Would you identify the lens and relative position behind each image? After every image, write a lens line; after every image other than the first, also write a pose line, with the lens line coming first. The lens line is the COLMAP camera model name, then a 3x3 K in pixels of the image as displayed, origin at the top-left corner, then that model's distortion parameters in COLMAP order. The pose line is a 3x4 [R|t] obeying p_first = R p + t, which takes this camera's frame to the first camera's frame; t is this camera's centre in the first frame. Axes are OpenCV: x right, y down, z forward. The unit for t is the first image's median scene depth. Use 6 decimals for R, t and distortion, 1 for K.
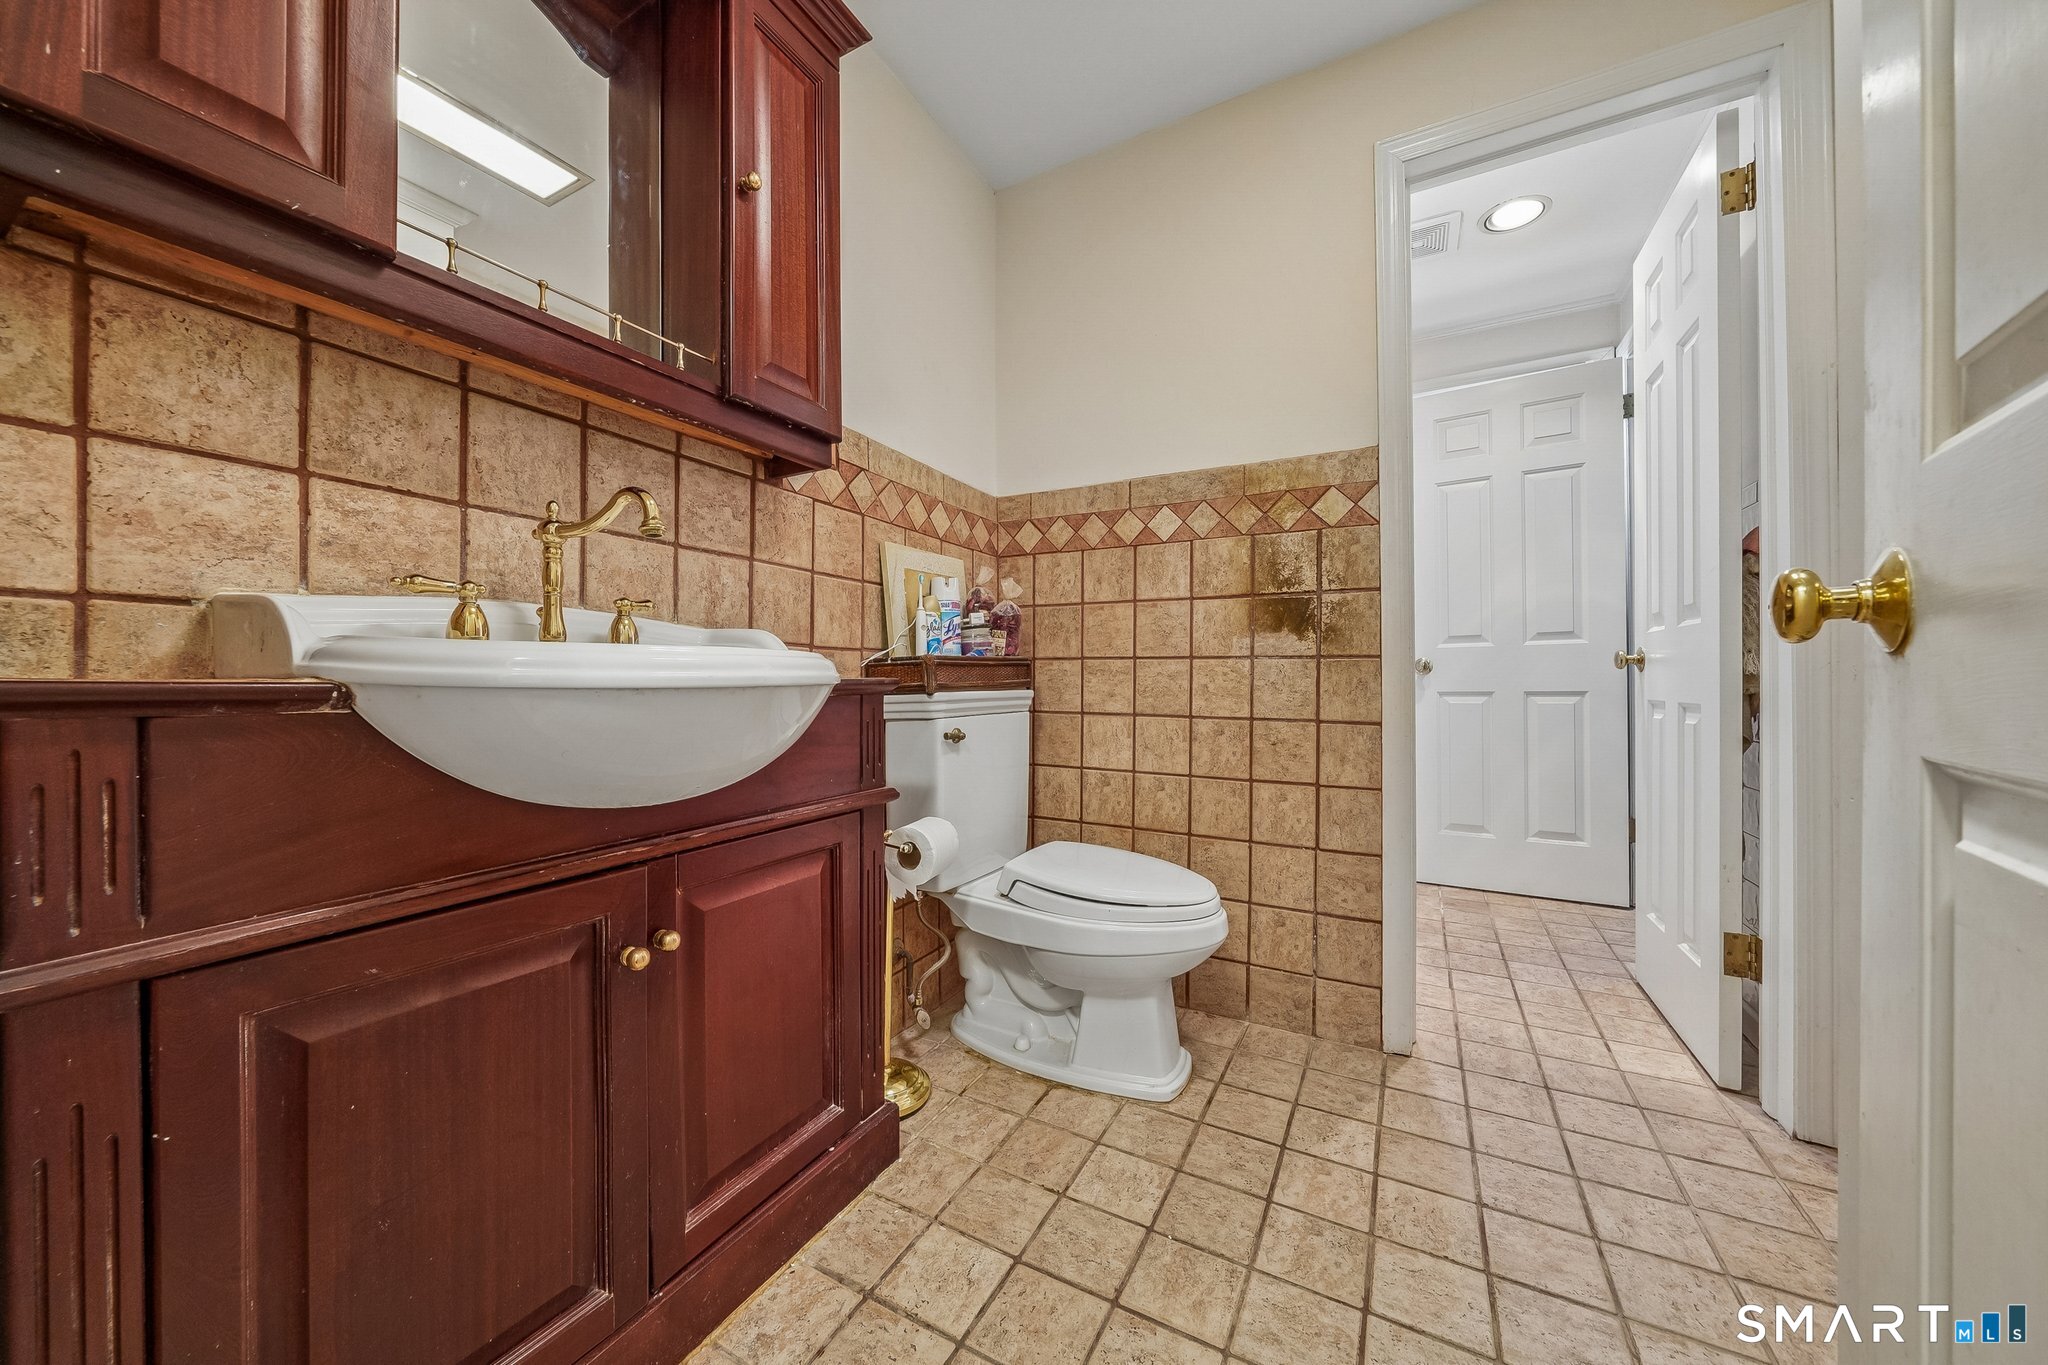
lens RADIAL K [[710.9, 0, 1023.0], [0, 710.9, 681.6], [0, 0, 1]] dist [-0.000141, -0.000028]
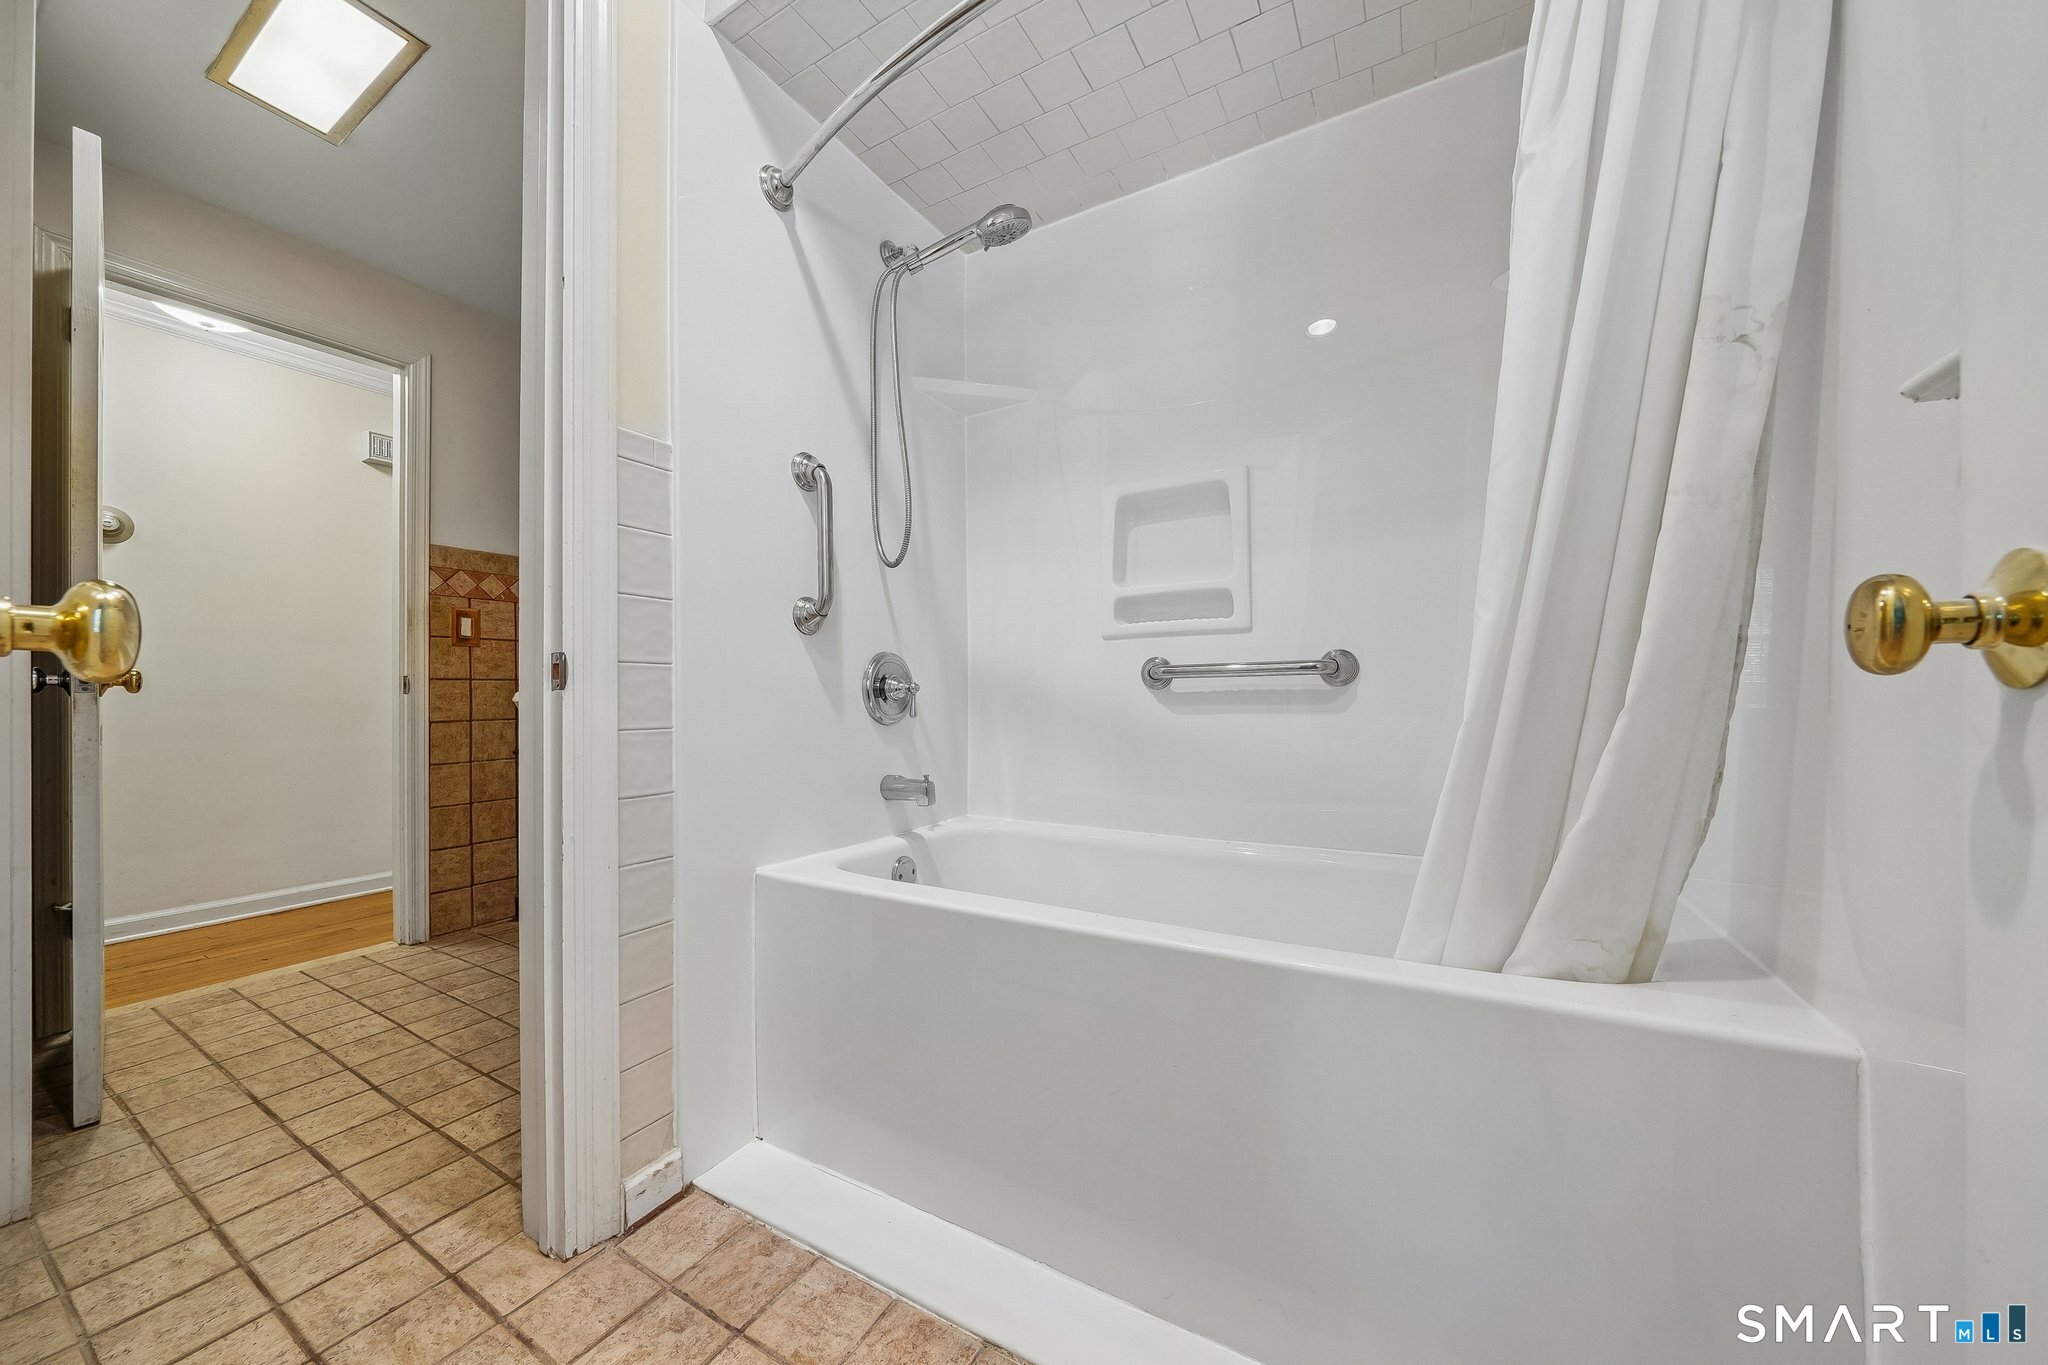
lens RADIAL K [[710.9, 0, 1020.2], [0, 710.9, 687.8], [0, 0, 1]] dist [-0.000141, -0.000028]
pose [[-0.027790, -0.004396, -0.999604, 1.758560], [0.004853, 0.999978, -0.004532, -0.026513], [0.999602, -0.004977, -0.027768, 2.139827]]
